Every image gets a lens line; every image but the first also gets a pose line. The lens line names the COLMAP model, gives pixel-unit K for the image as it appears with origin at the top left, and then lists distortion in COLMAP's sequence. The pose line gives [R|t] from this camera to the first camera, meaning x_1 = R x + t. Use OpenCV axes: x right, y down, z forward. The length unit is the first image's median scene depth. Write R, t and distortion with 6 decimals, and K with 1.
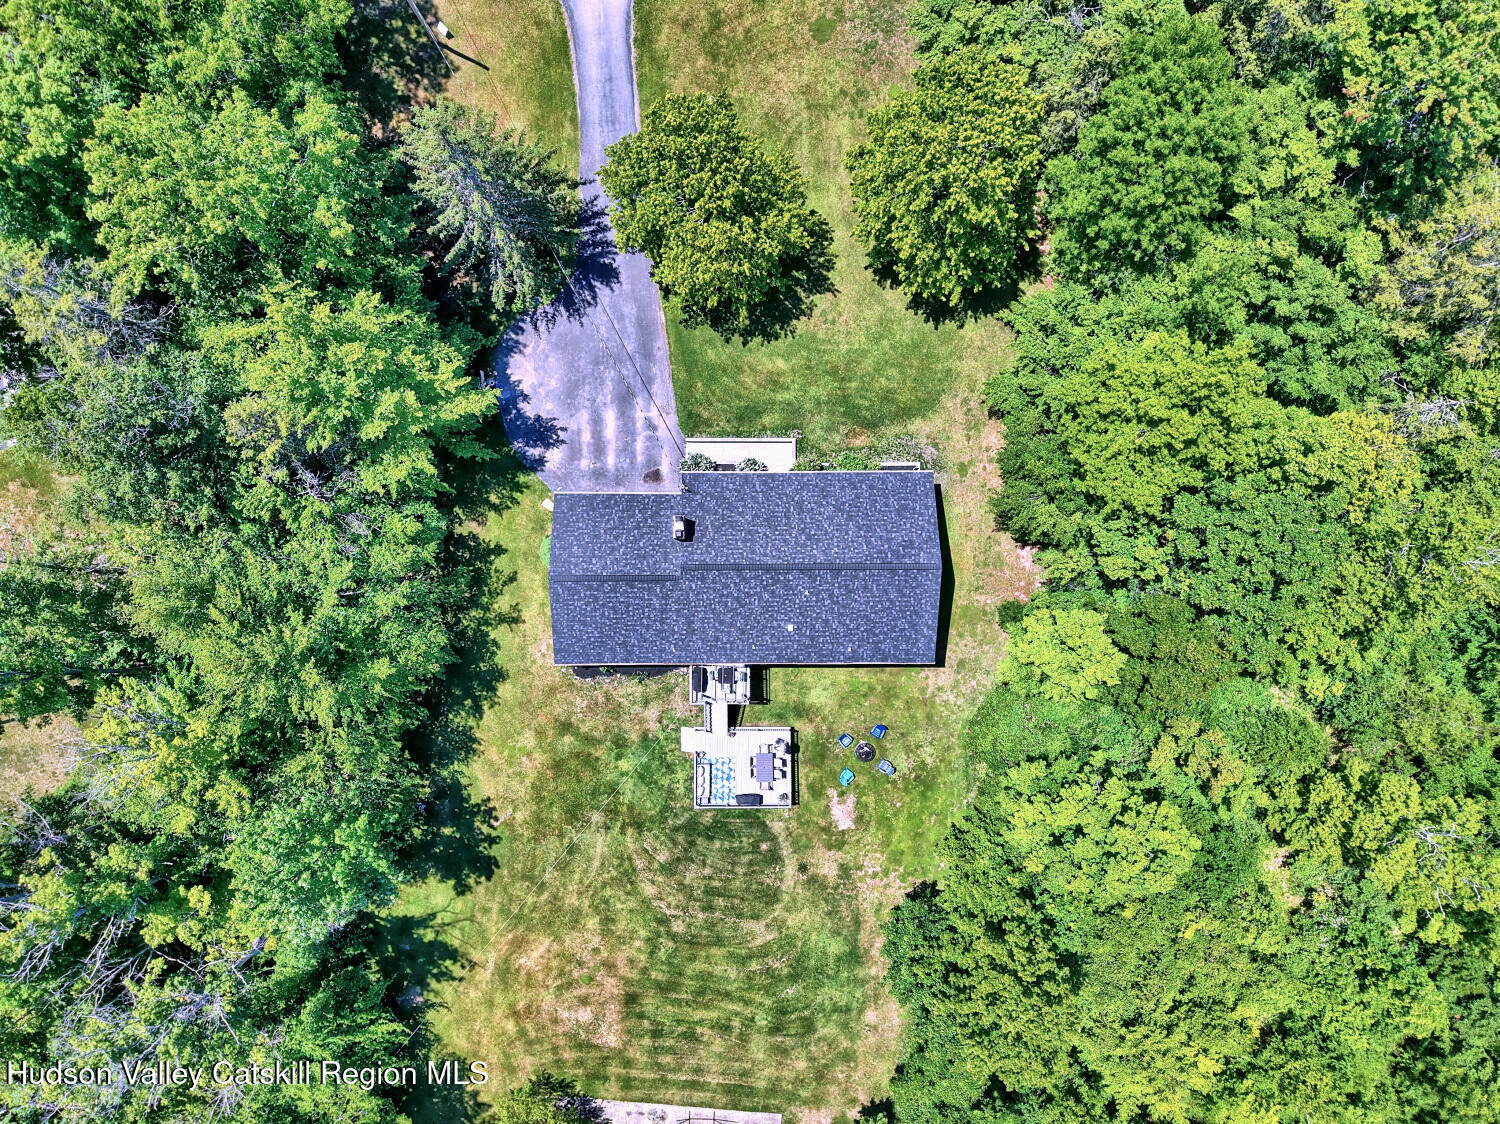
lens RADIAL K [[1019.9, 0, 750.0], [0, 1019.9, 562.0], [0, 0, 1]] dist [0.012399, -0.019768]
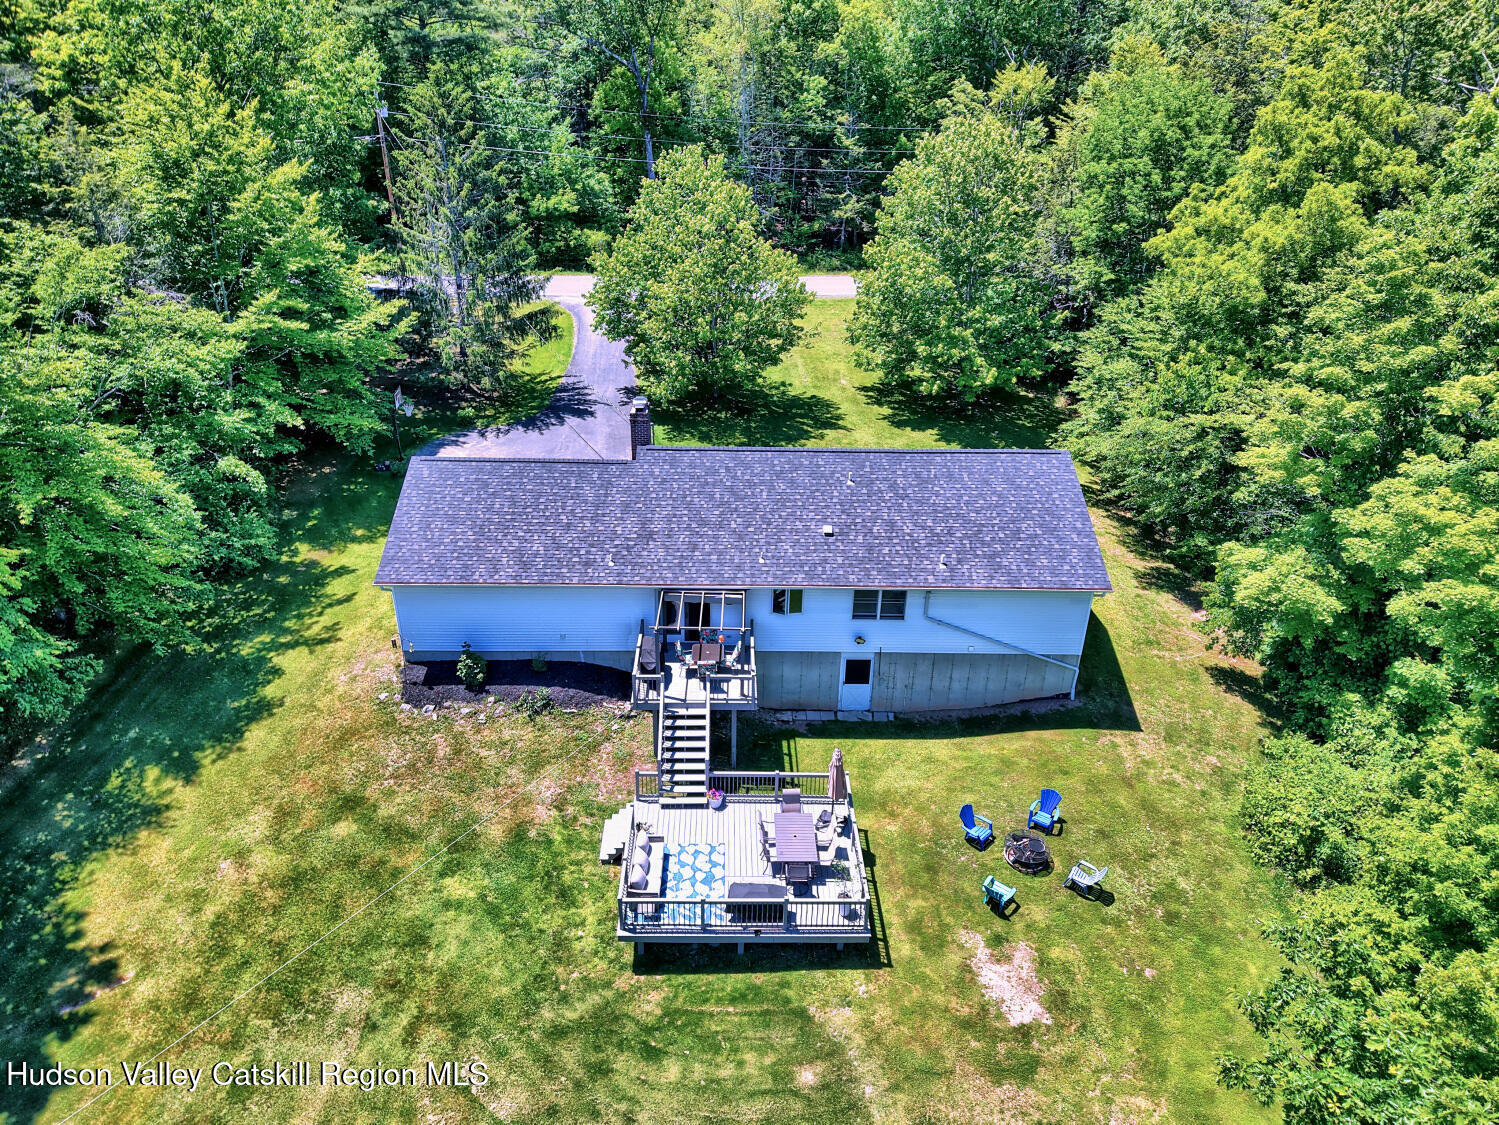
lens RADIAL K [[1019.0, 0, 748.3], [0, 1019.0, 568.7], [0, 0, 1]] dist [0.006133, -0.005437]
pose [[0.999915, -0.007298, 0.010816, -0.008750], [0.012978, 0.470796, -0.882147, 0.525958], [0.001346, 0.882212, 0.470851, 0.718473]]
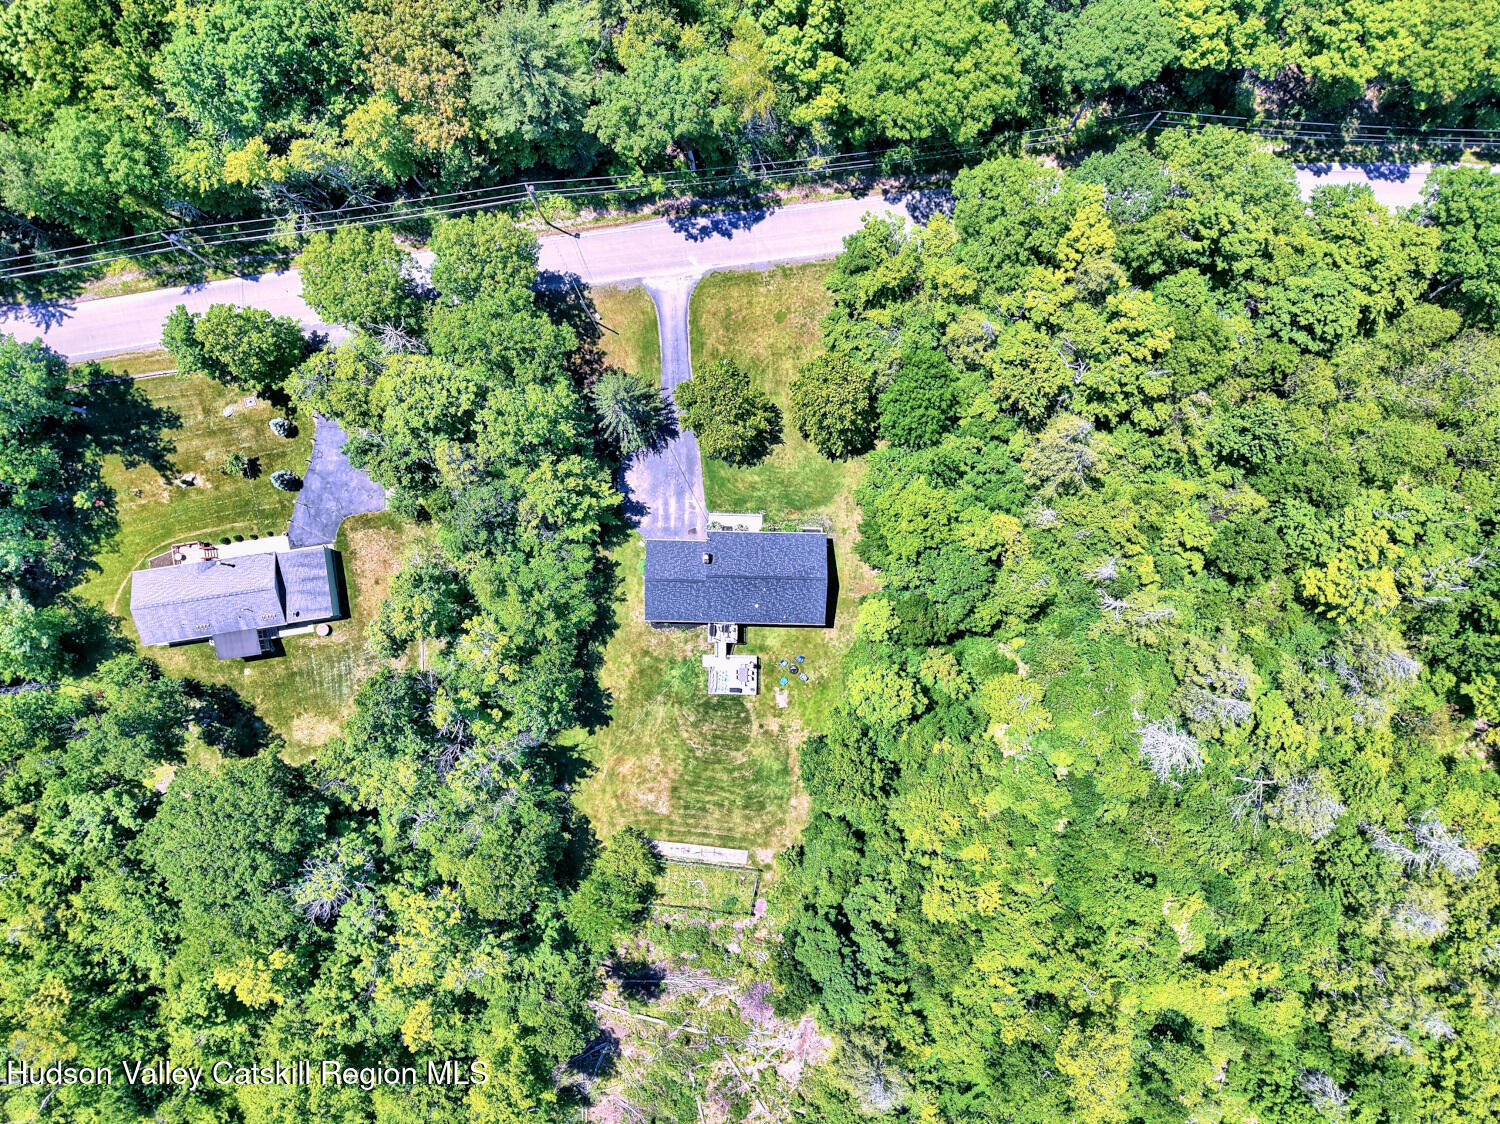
lens RADIAL K [[1022.0, 0, 750.0], [0, 1022.0, 562.0], [0, 0, 1]] dist [0.002571, -0.004140]
pose [[0.999687, 0.025009, -0.000242, 0.022884], [-0.025009, 0.999686, -0.001501, -0.022503], [0.000204, 0.001506, 0.999999, -1.069150]]
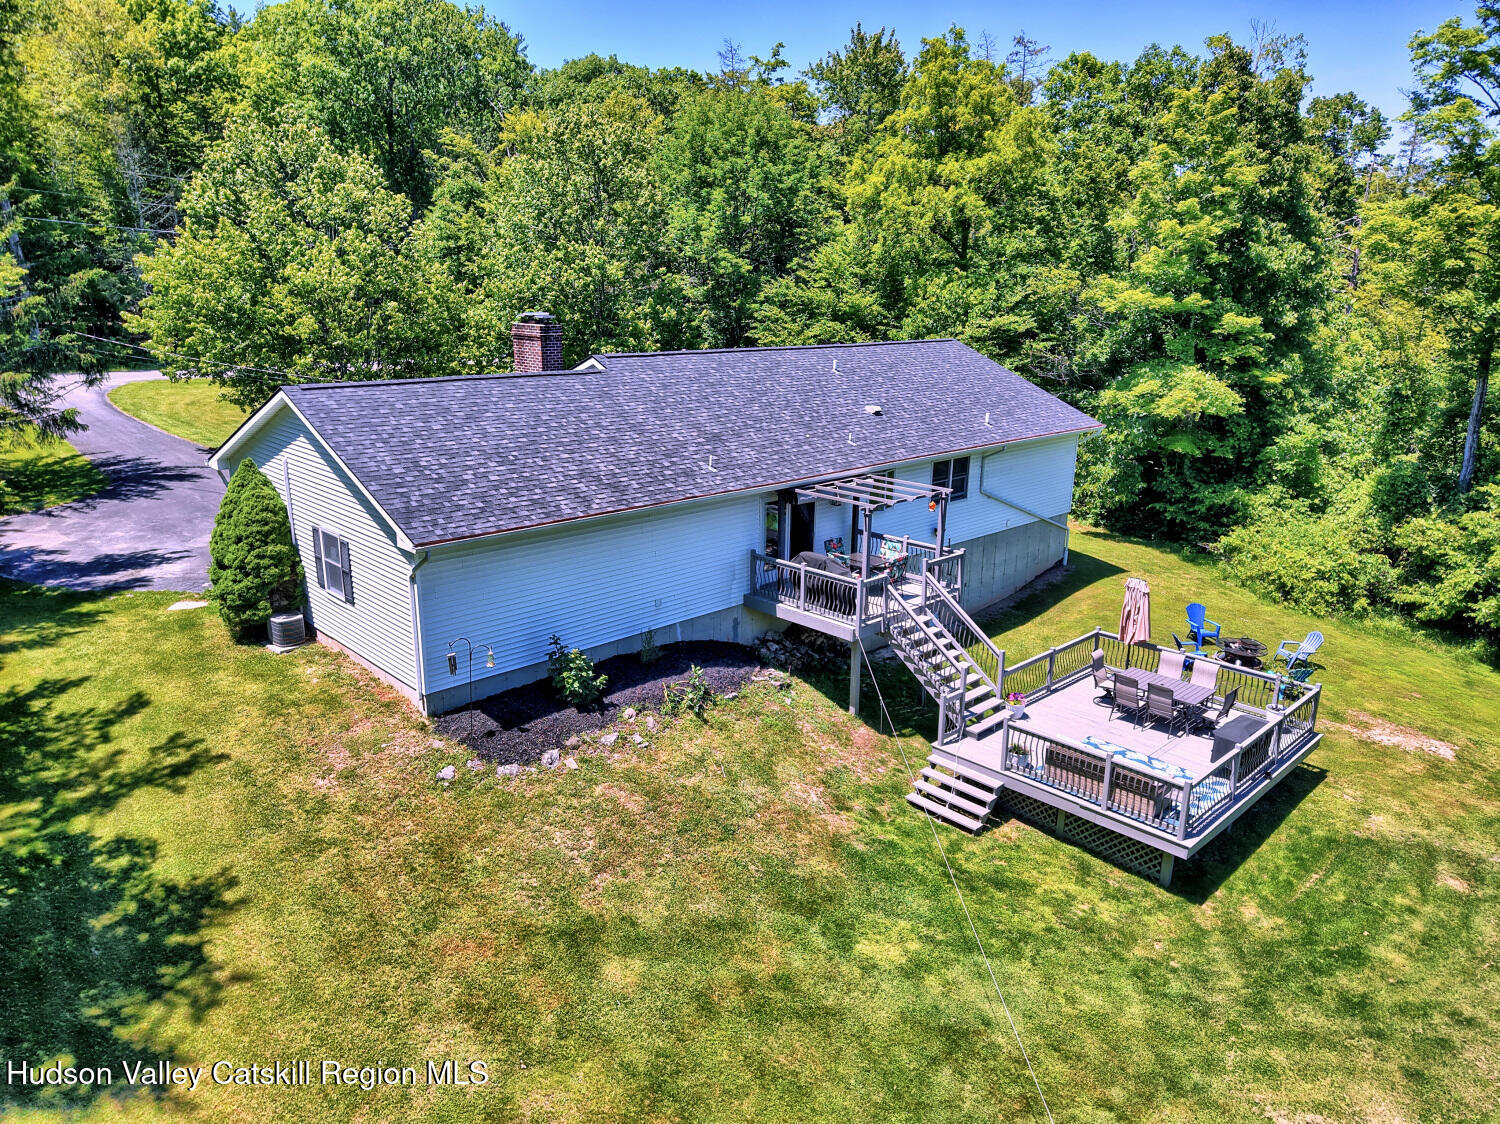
lens RADIAL K [[1010.3, 0, 746.3], [0, 1010.3, 573.7], [0, 0, 1]] dist [0.006218, -0.008376]
pose [[0.721401, -0.202867, 0.662137, -0.292089], [0.692510, 0.215967, -0.688323, 0.329917], [-0.003362, 0.955093, 0.296286, 0.885033]]
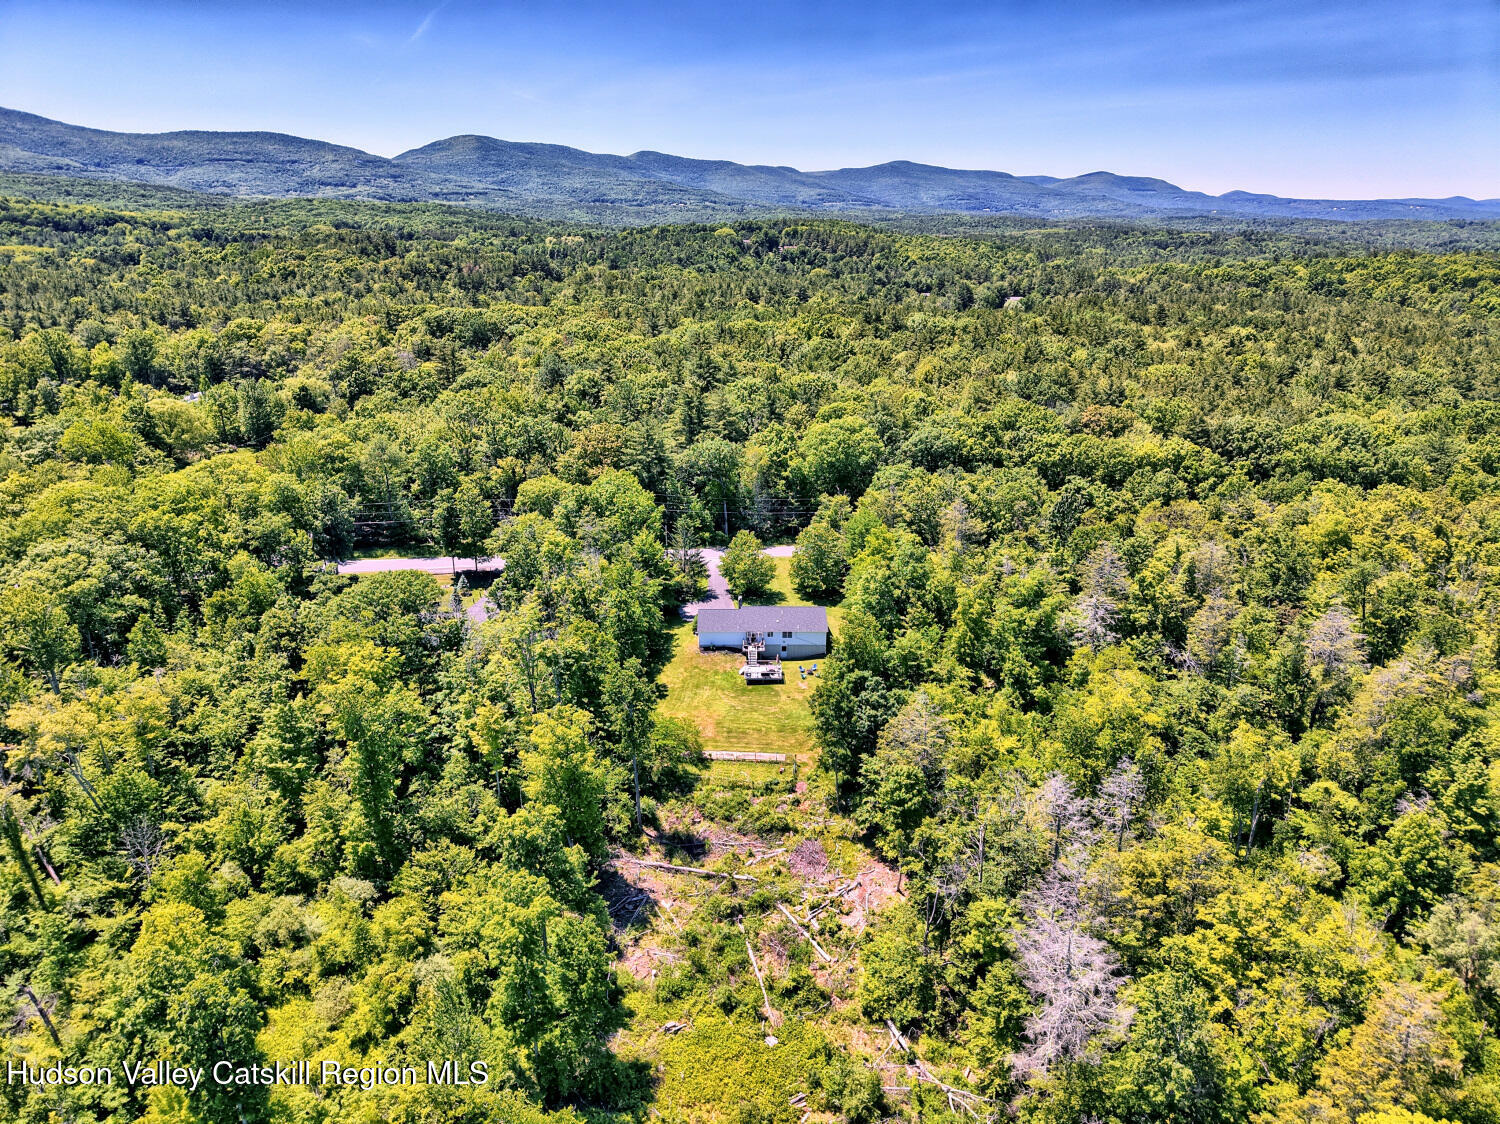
lens RADIAL K [[1019.9, 0, 750.0], [0, 1019.9, 562.0], [0, 0, 1]] dist [0.012399, -0.019768]
pose [[0.999812, -0.013795, 0.013622, -0.074227], [0.017355, 0.323652, -0.946017, 2.649750], [0.008642, 0.946076, 0.323830, -0.115362]]
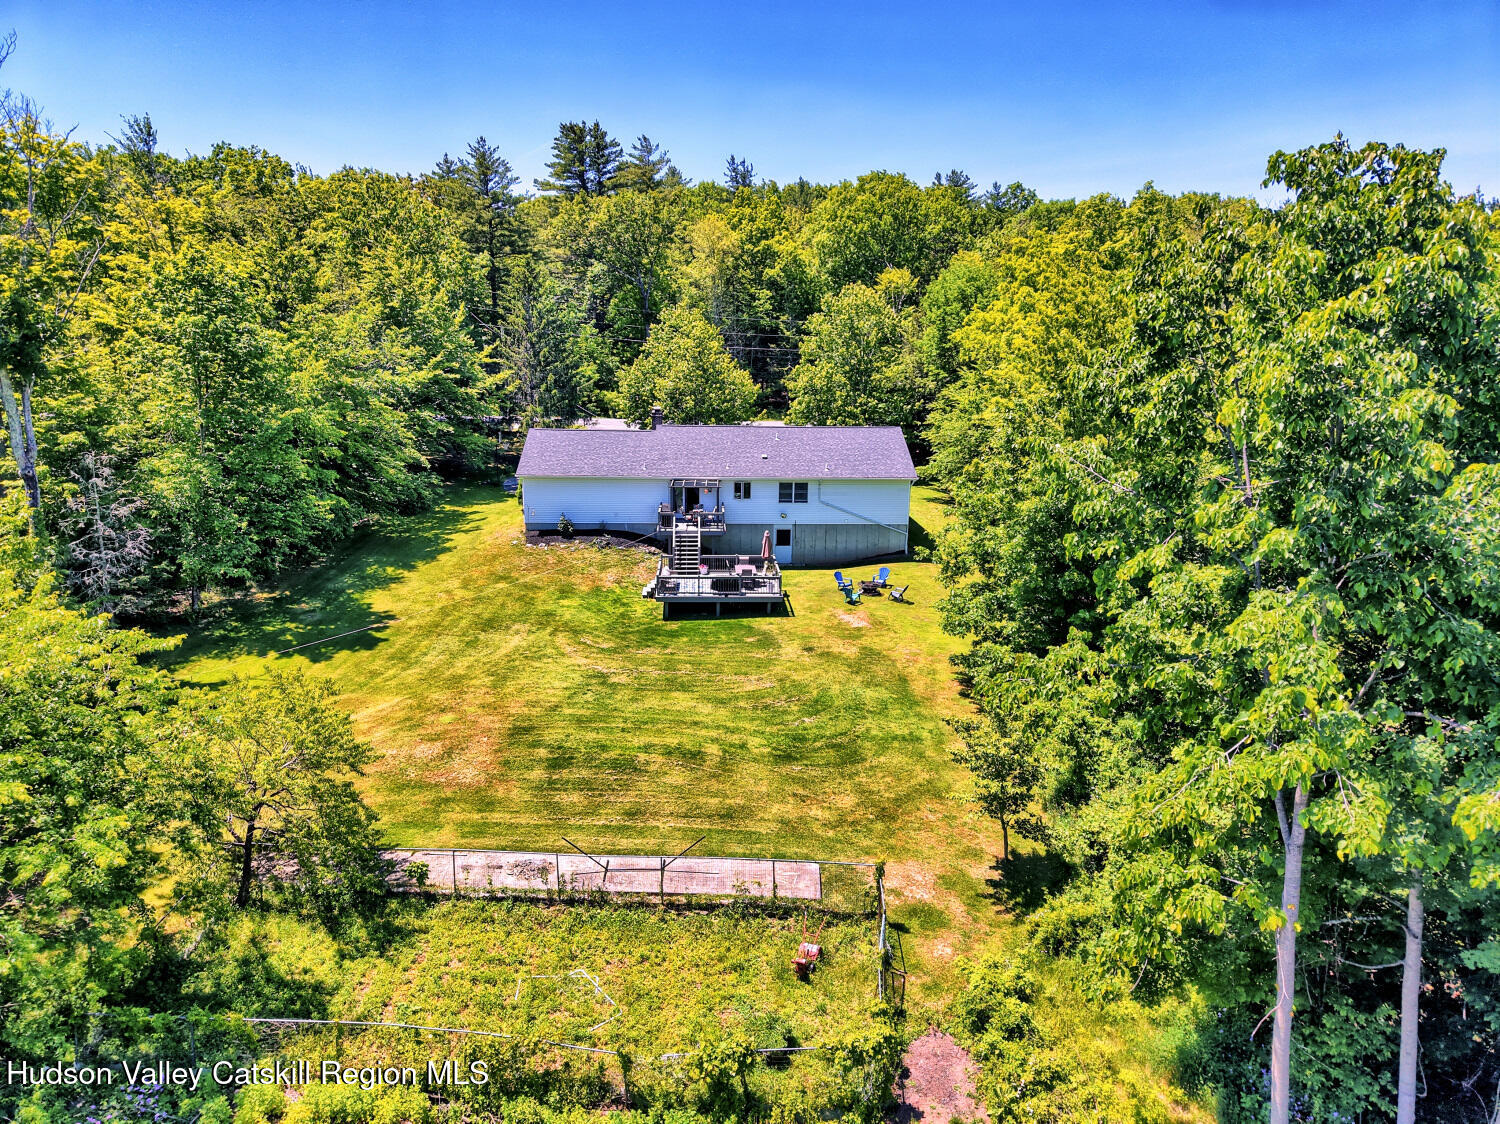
lens RADIAL K [[1021.2, 0, 764.6], [0, 1021.2, 565.8], [0, 0, 1]] dist [0.072870, -0.139836]
pose [[0.998401, -0.016989, 0.053920, -0.014464], [0.056385, 0.230231, -0.971501, 1.000486], [0.004091, 0.972988, 0.230821, 0.824707]]
